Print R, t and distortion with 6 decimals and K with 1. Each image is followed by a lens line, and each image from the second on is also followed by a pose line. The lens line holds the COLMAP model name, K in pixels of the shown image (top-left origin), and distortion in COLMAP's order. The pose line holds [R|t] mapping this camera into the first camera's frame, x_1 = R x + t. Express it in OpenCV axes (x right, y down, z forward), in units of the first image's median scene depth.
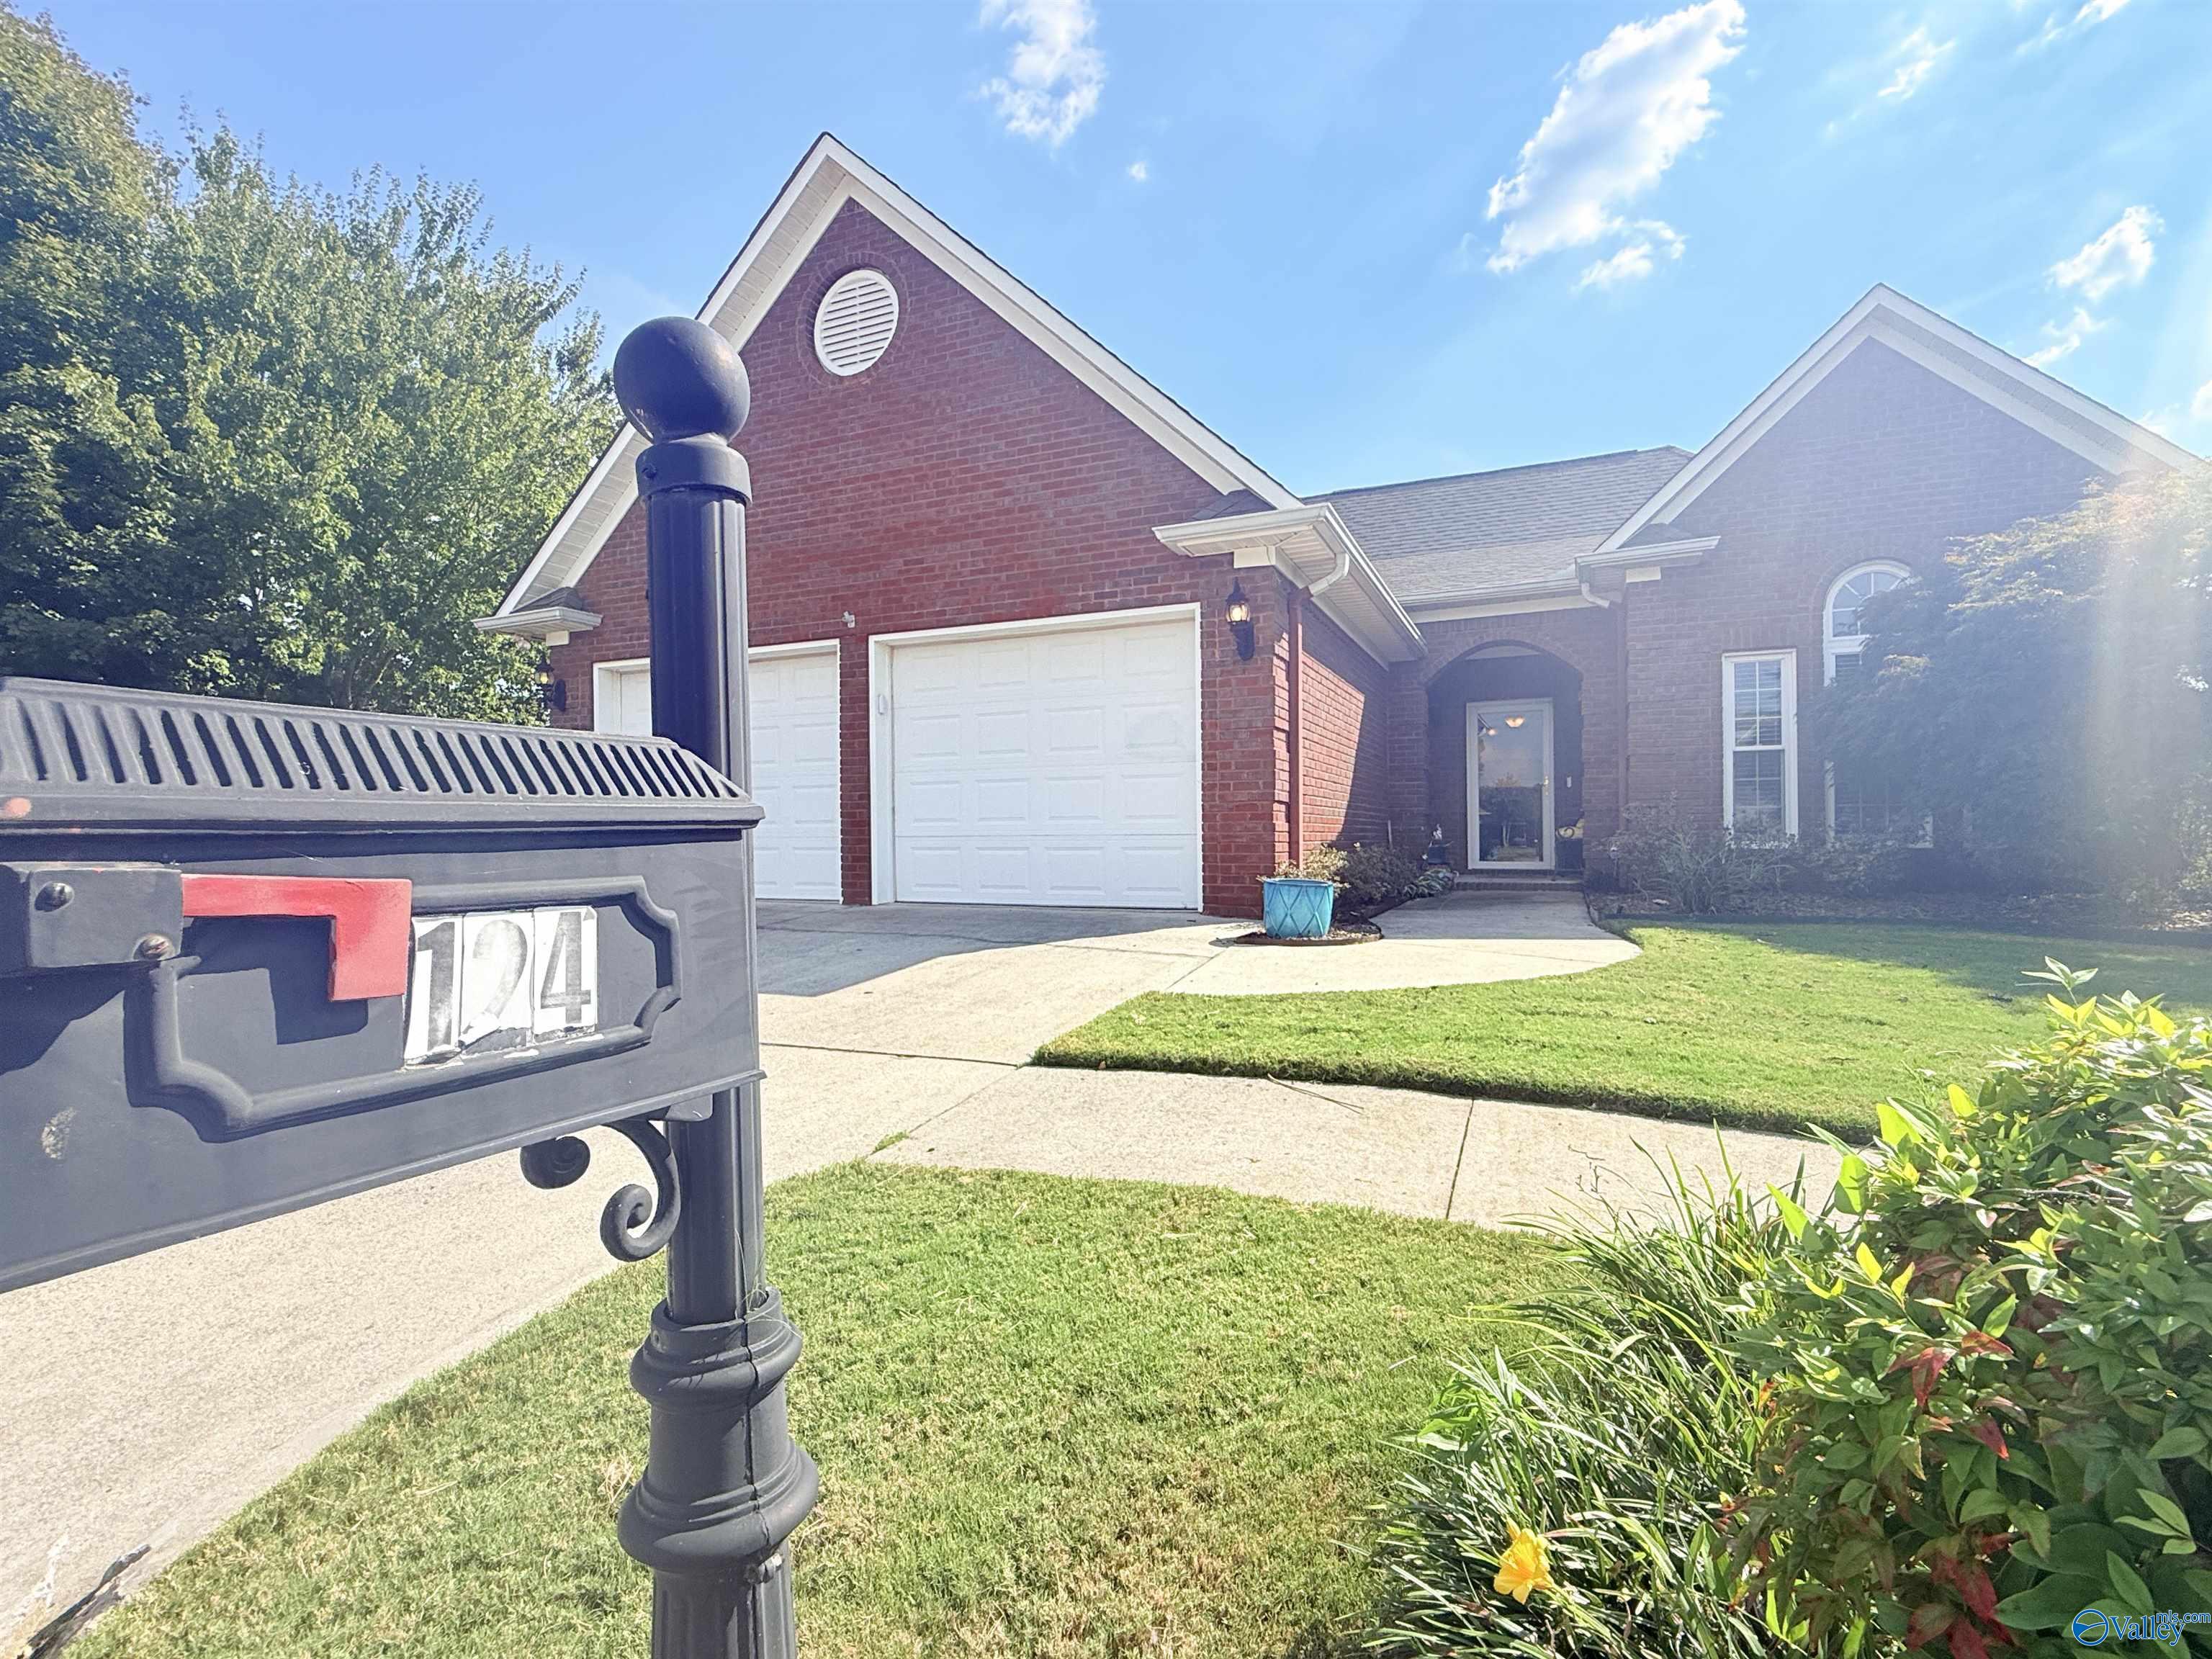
lens RADIAL K [[1033.1, 0, 1097.7], [0, 1033.1, 838.0], [0, 0, 1]] dist [0.004221, 0.000448]
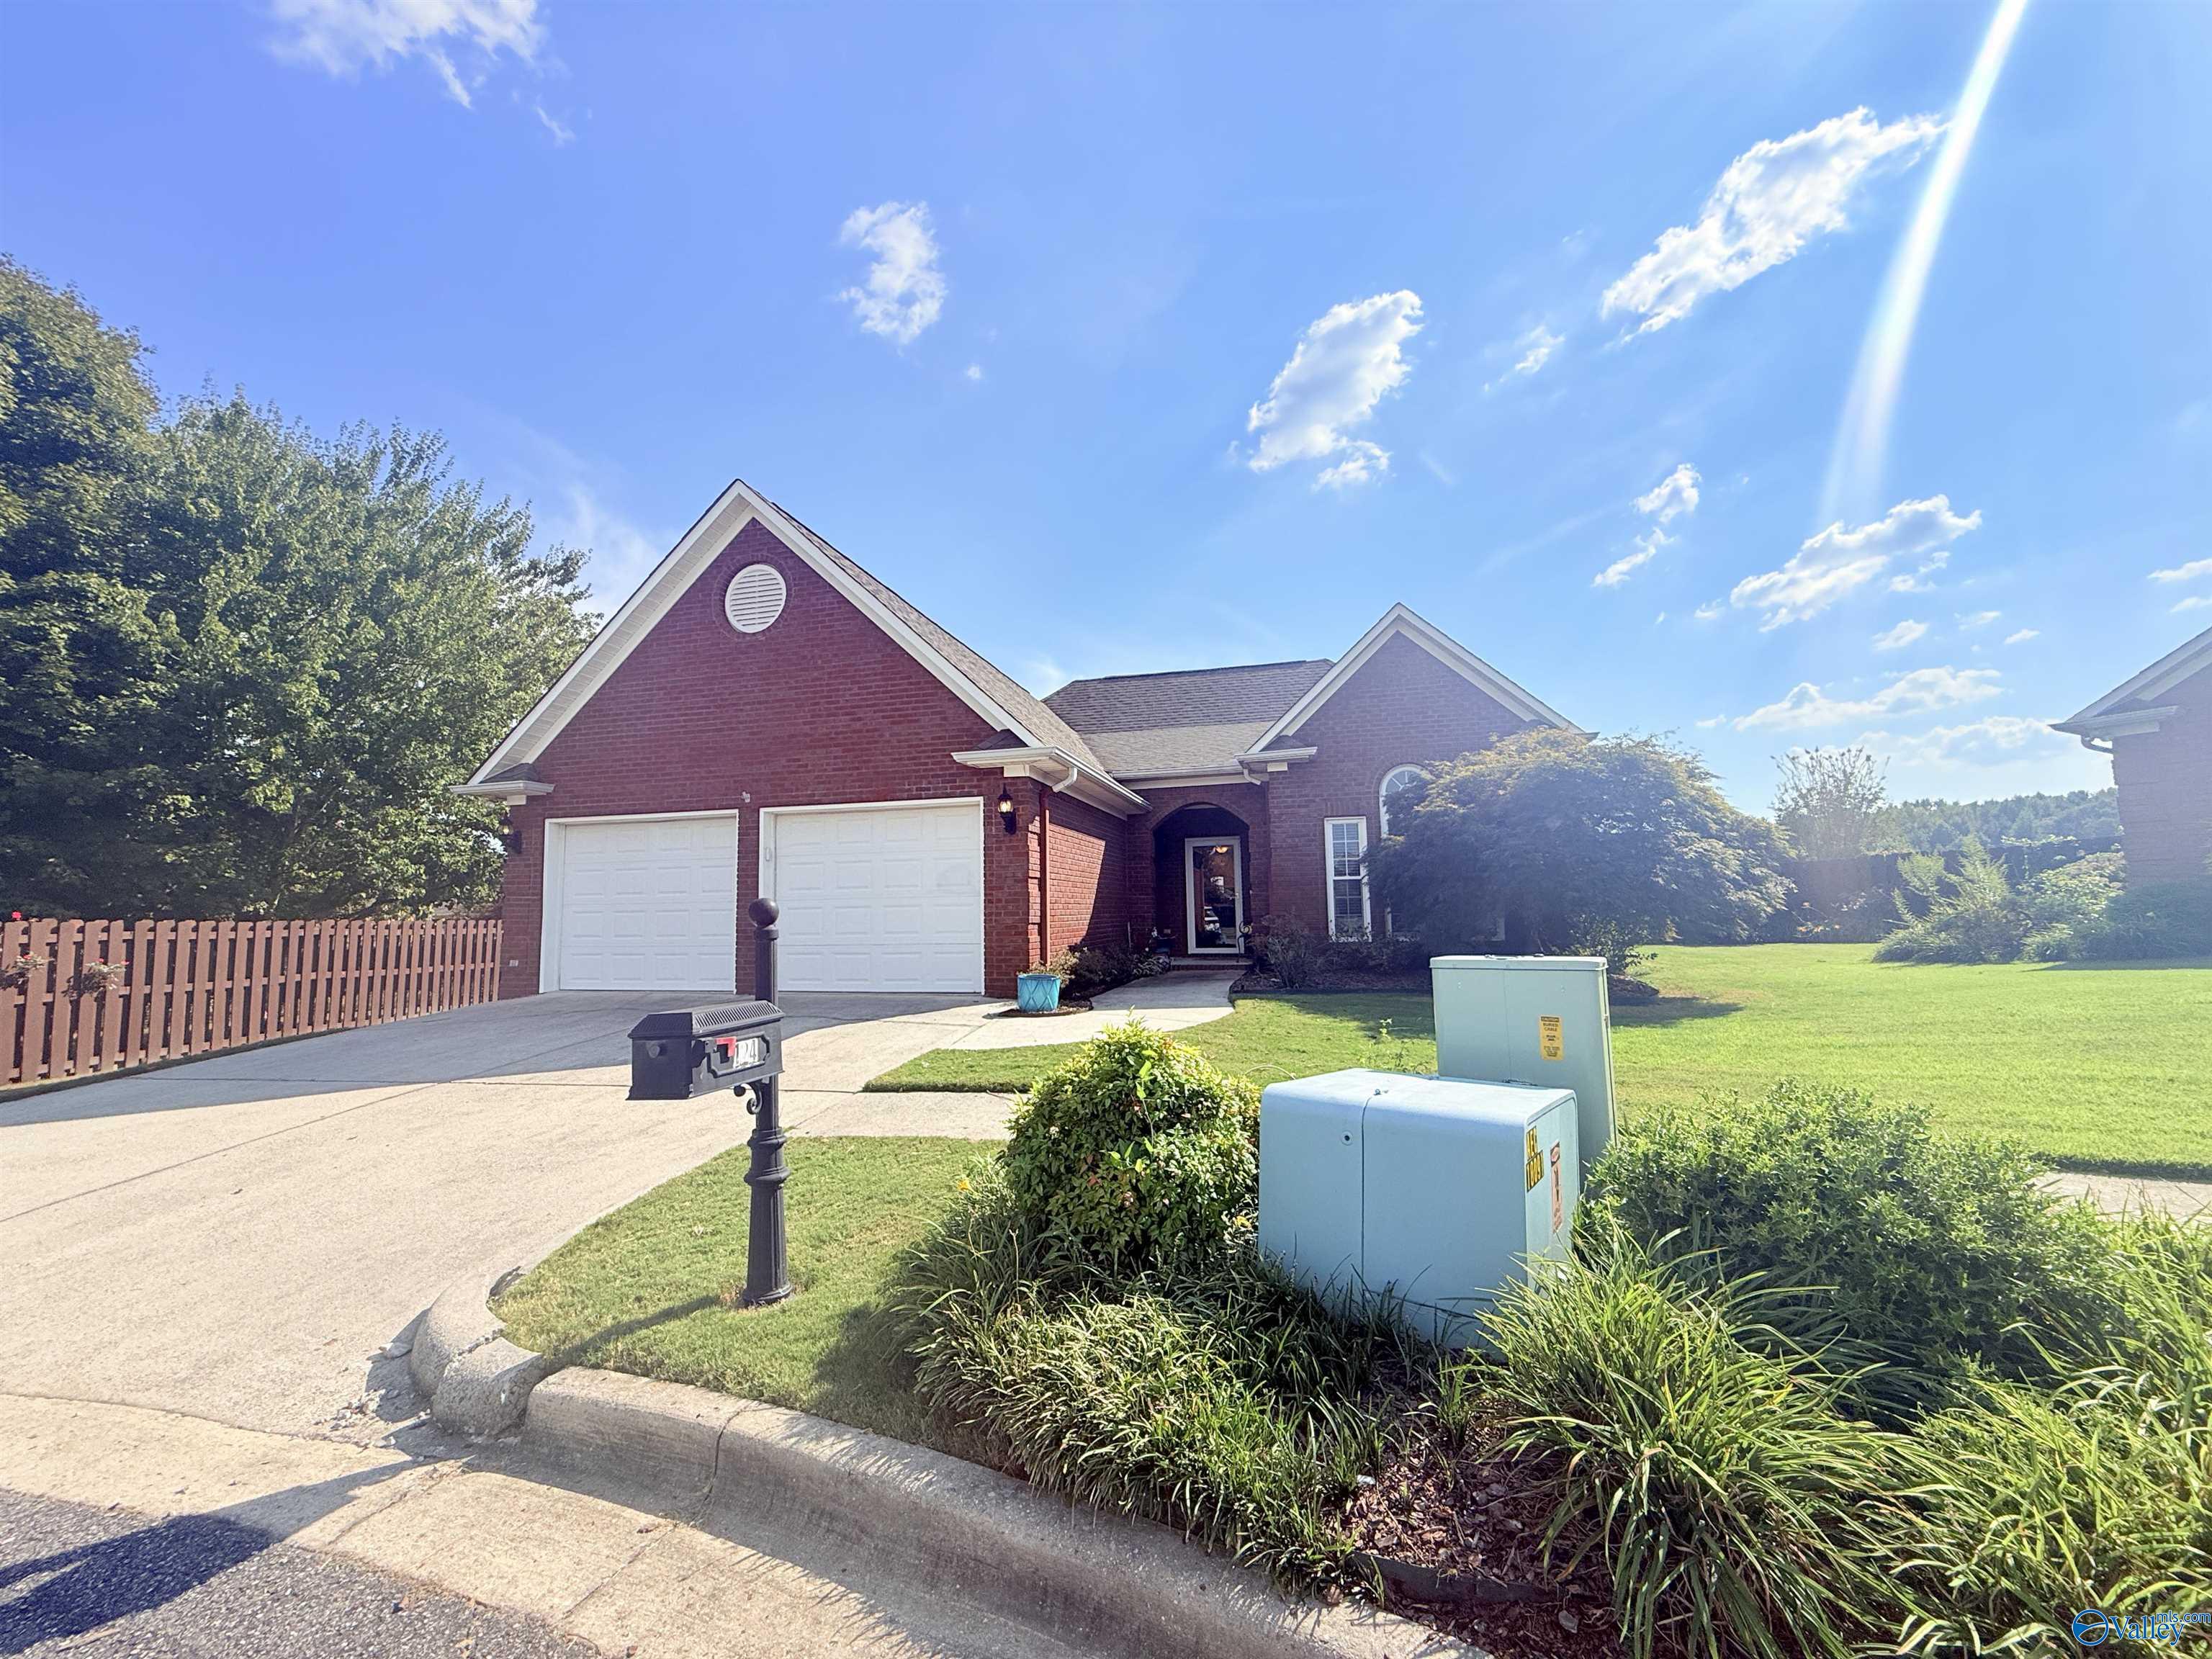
lens RADIAL K [[890.7, 0, 1101.7], [0, 890.7, 834.2], [0, 0, 1]] dist [0.003044, 0.000314]
pose [[0.985003, 0.005319, 0.172457, 0.037284], [0.009529, 0.996322, -0.085156, -0.046164], [-0.172276, 0.085522, 0.981329, -0.314375]]
